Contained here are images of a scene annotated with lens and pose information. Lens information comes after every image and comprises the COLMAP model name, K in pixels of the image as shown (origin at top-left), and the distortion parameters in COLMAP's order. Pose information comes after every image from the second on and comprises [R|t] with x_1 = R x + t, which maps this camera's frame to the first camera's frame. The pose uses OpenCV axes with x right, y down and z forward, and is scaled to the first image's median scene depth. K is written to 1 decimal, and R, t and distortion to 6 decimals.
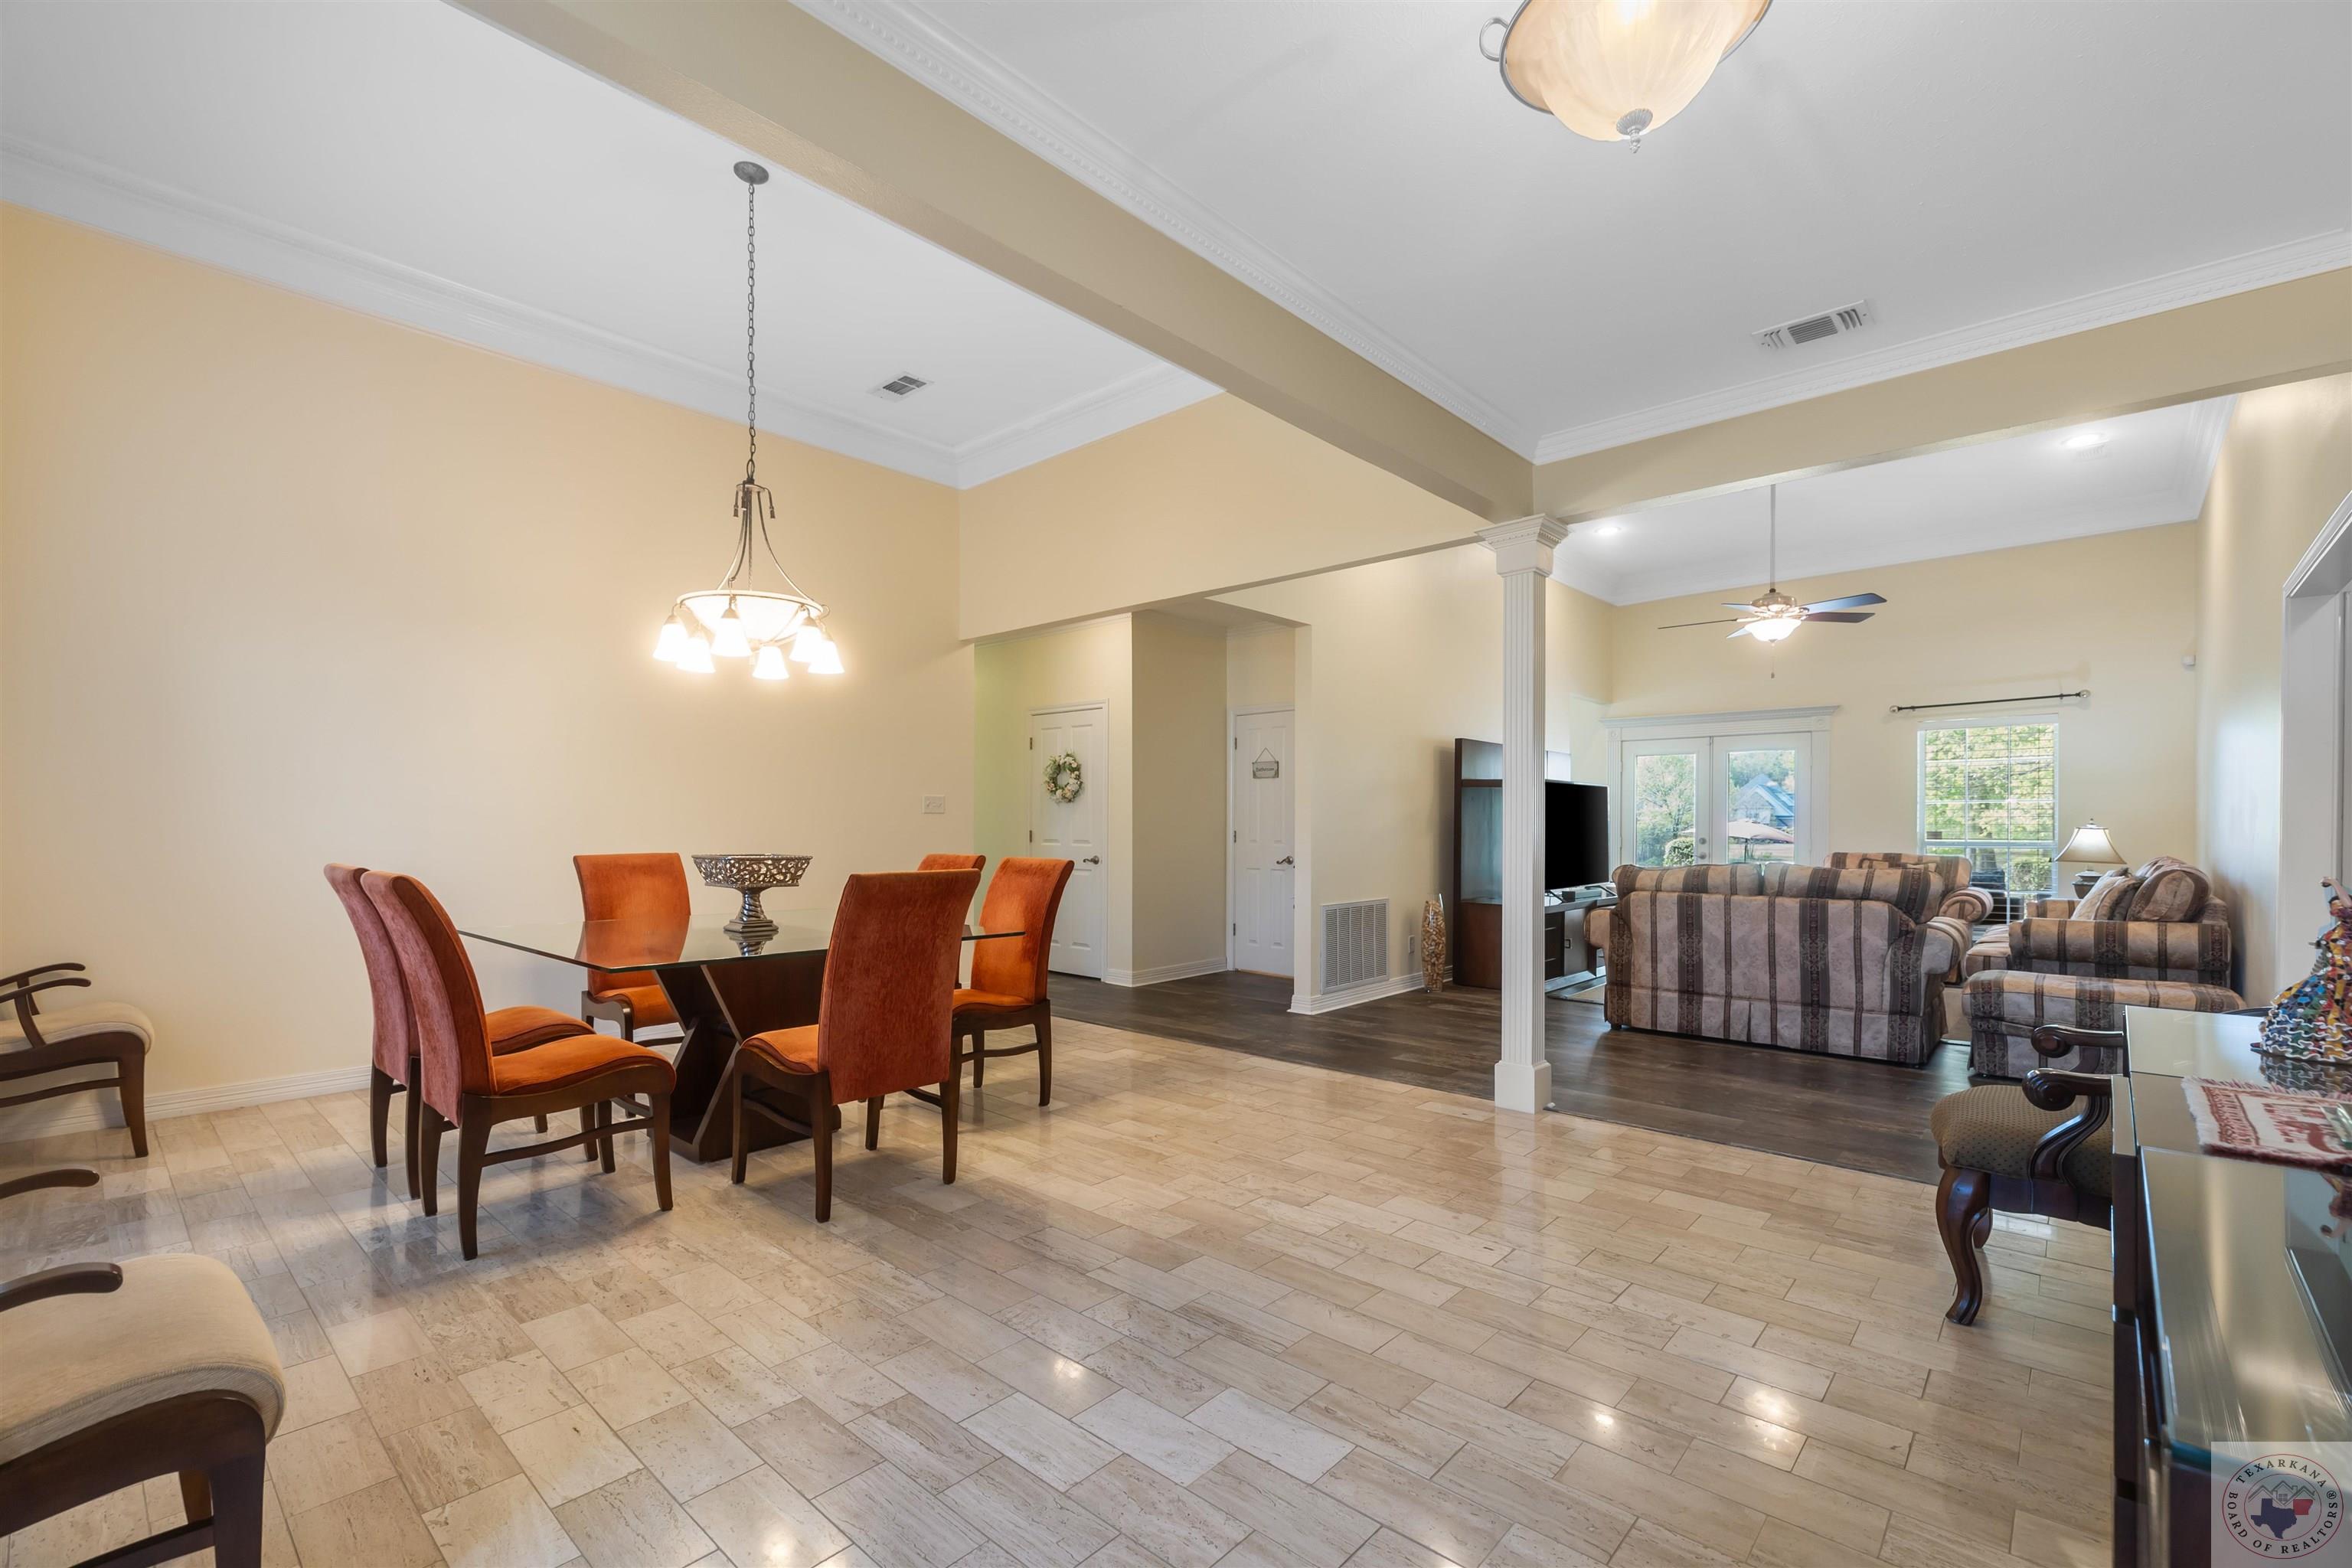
lens RADIAL K [[1017.2, 0, 1176.0], [0, 1017.2, 784.0], [0, 0, 1]] dist [-0.000698, -0.000172]
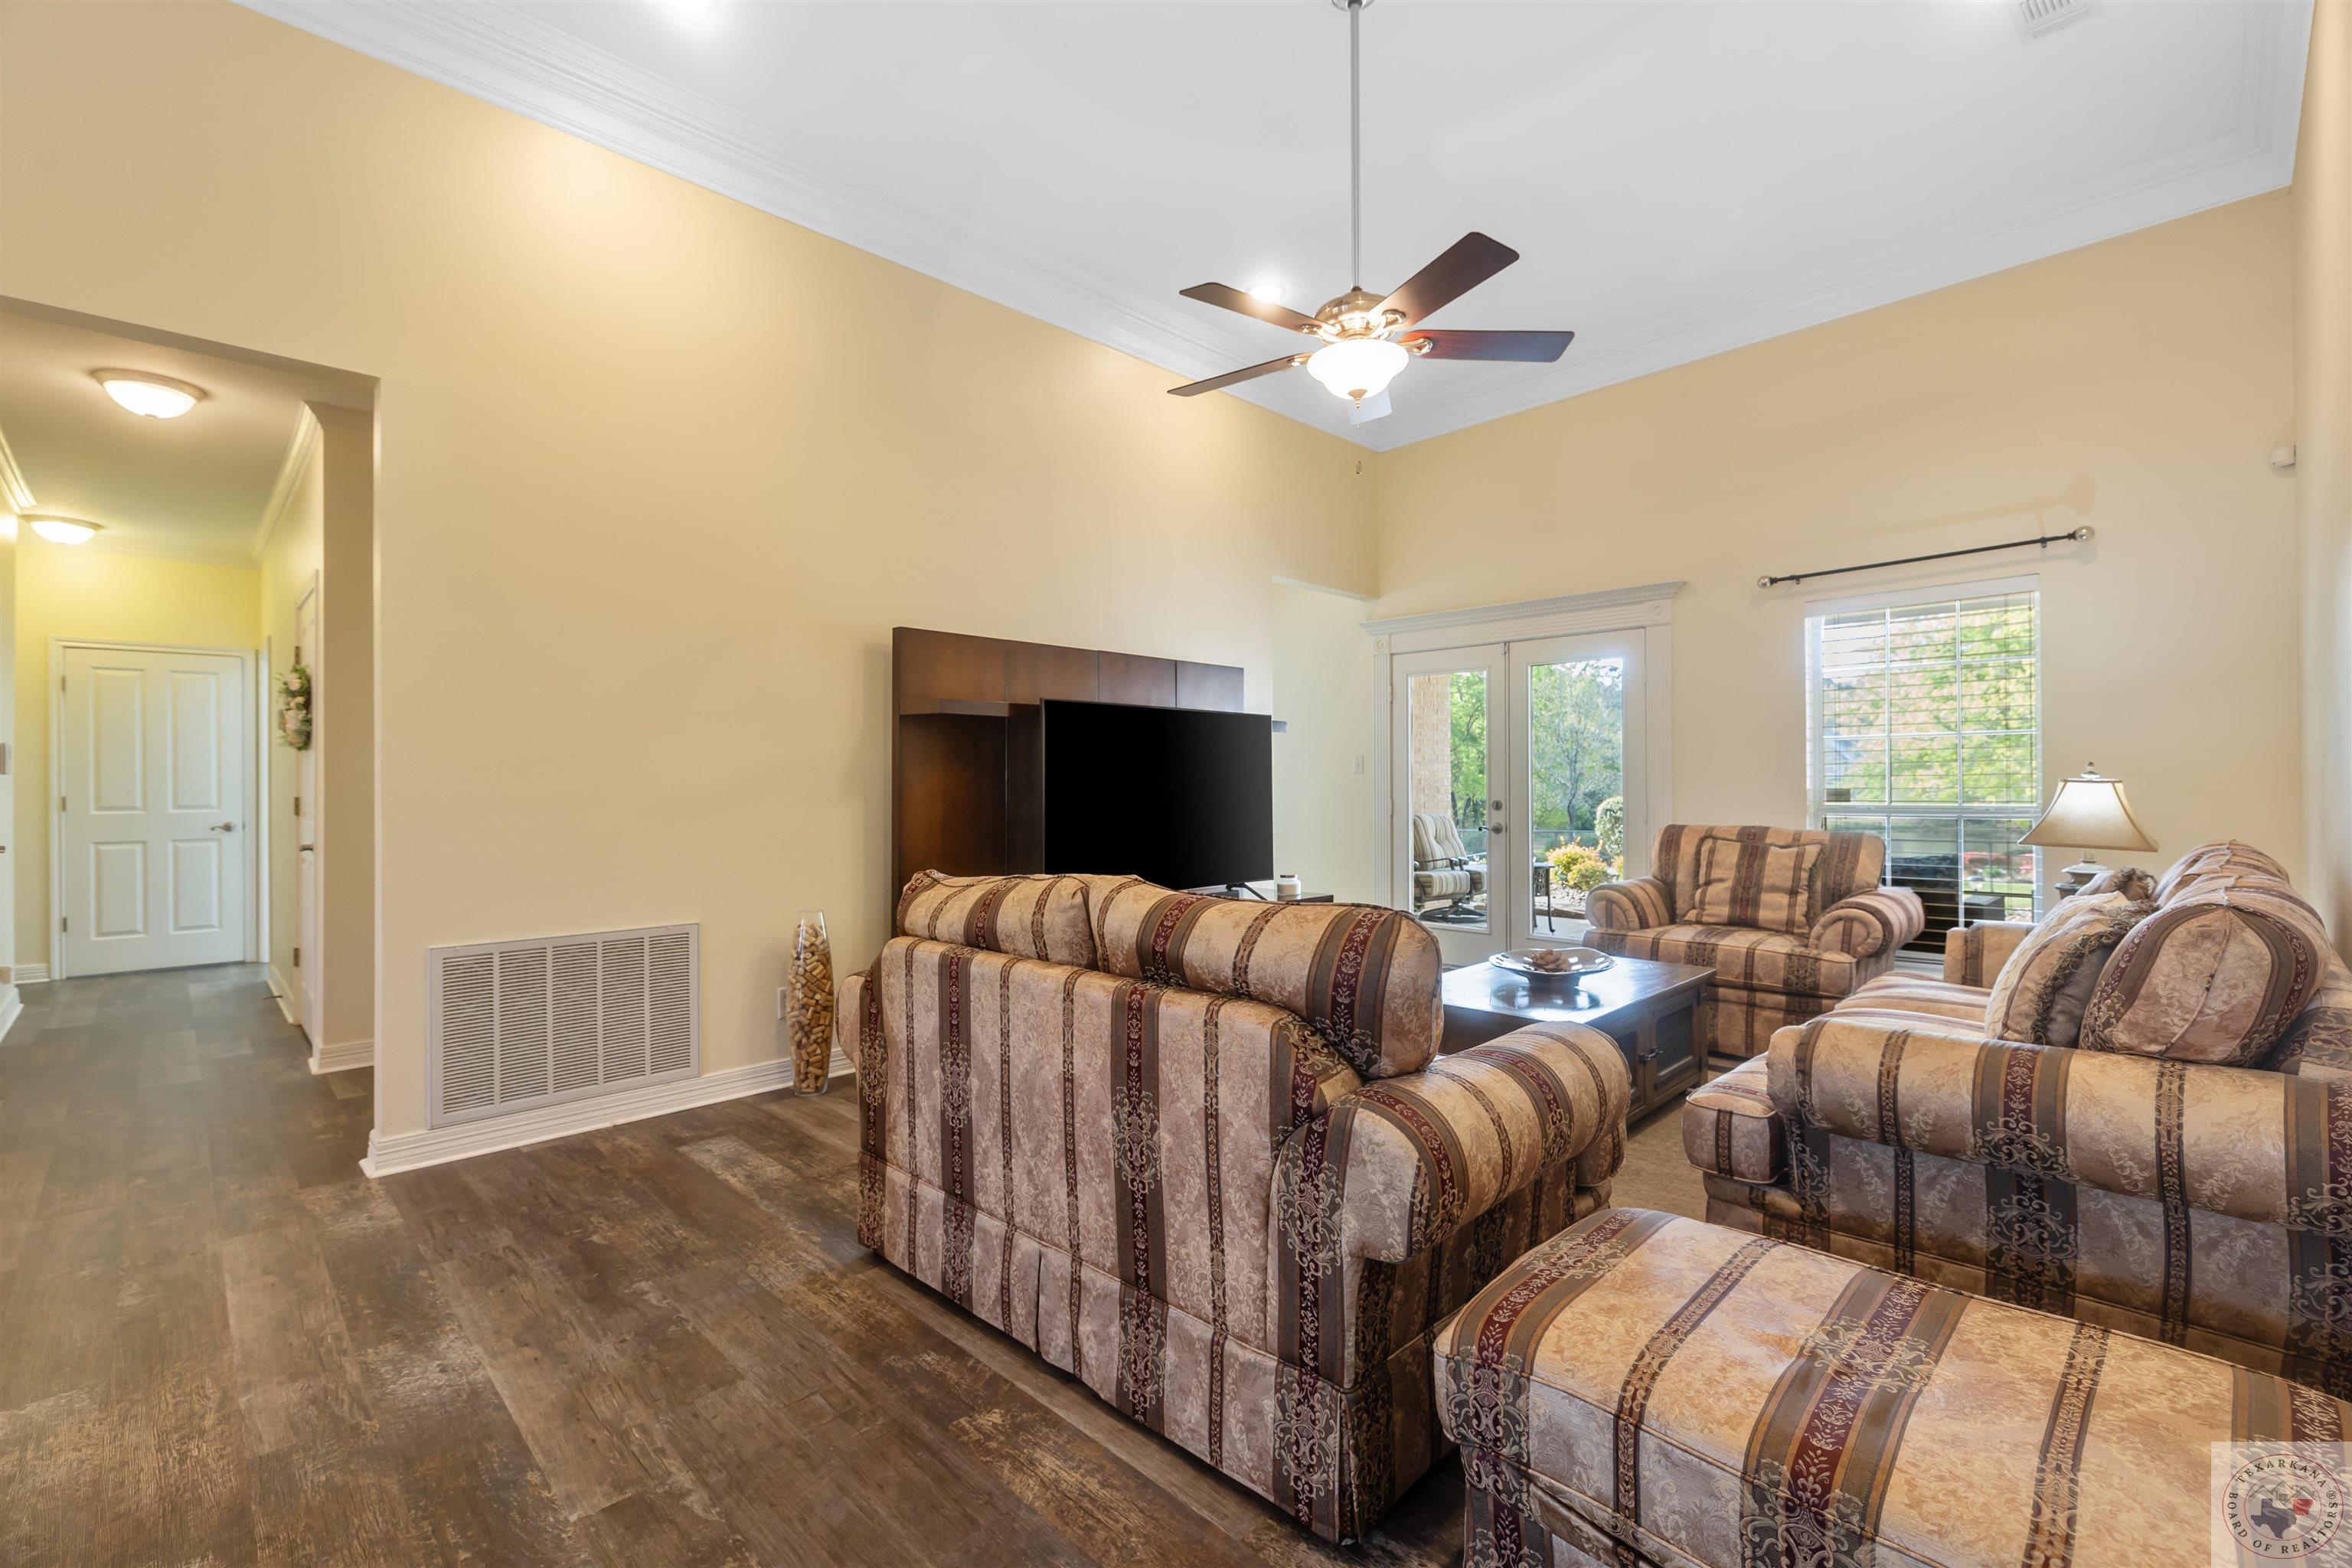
lens RADIAL K [[1025.5, 0, 1173.9], [0, 1025.5, 740.5], [0, 0, 1]] dist [-0.003301, -0.000639]
pose [[0.998325, -0.010887, -0.056822, 0.640021], [0.010670, 0.999935, -0.004119, 0.028066], [0.056863, 0.003506, 0.998376, 0.624336]]
